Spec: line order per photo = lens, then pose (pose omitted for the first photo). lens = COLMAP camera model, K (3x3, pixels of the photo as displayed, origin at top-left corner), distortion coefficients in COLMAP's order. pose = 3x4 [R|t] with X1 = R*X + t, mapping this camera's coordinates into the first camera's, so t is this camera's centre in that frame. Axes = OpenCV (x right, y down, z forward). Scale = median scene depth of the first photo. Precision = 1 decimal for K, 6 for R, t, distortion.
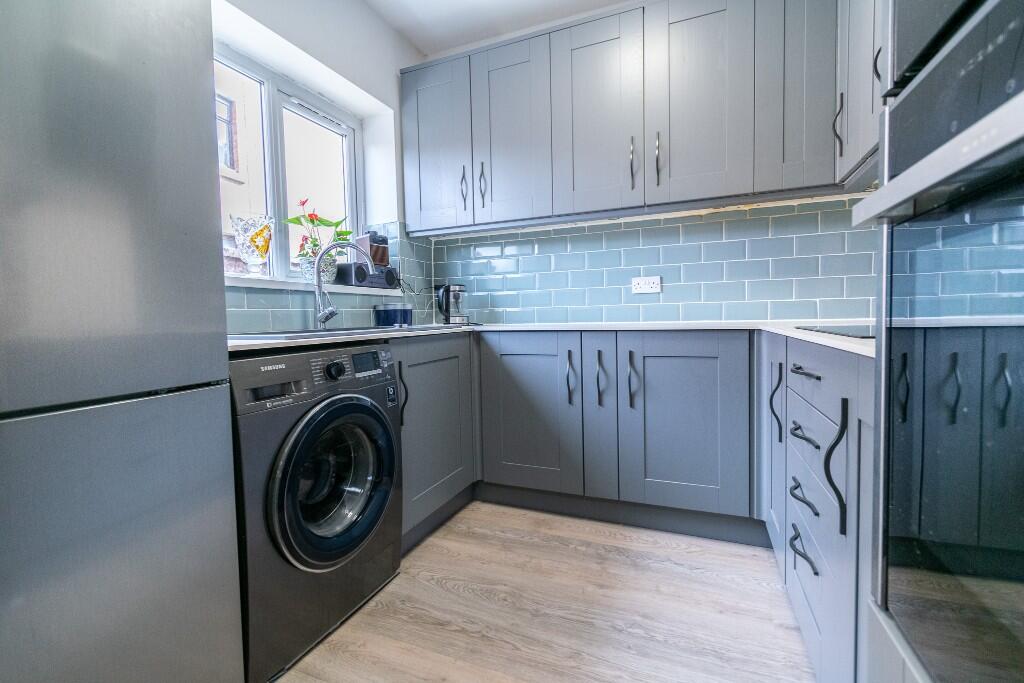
lens RADIAL K [[449.4, 0, 512.0], [0, 449.4, 341.5], [0, 0, 1]] dist [-0.001674, 0.000051]
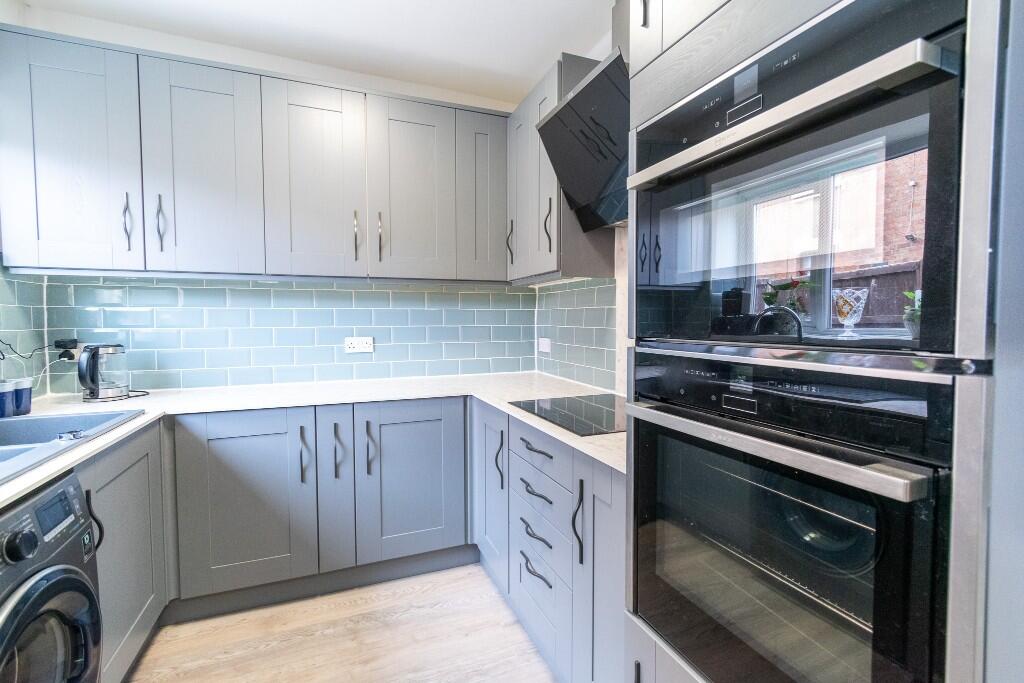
lens RADIAL K [[456.5, 0, 512.0], [0, 456.5, 341.5], [0, 0, 1]] dist [0.002197, -0.000646]
pose [[0.714404, -0.017361, 0.699518, -0.231755], [0.026060, 0.999659, -0.001804, -0.149793], [-0.699248, 0.019518, 0.714613, -0.005016]]
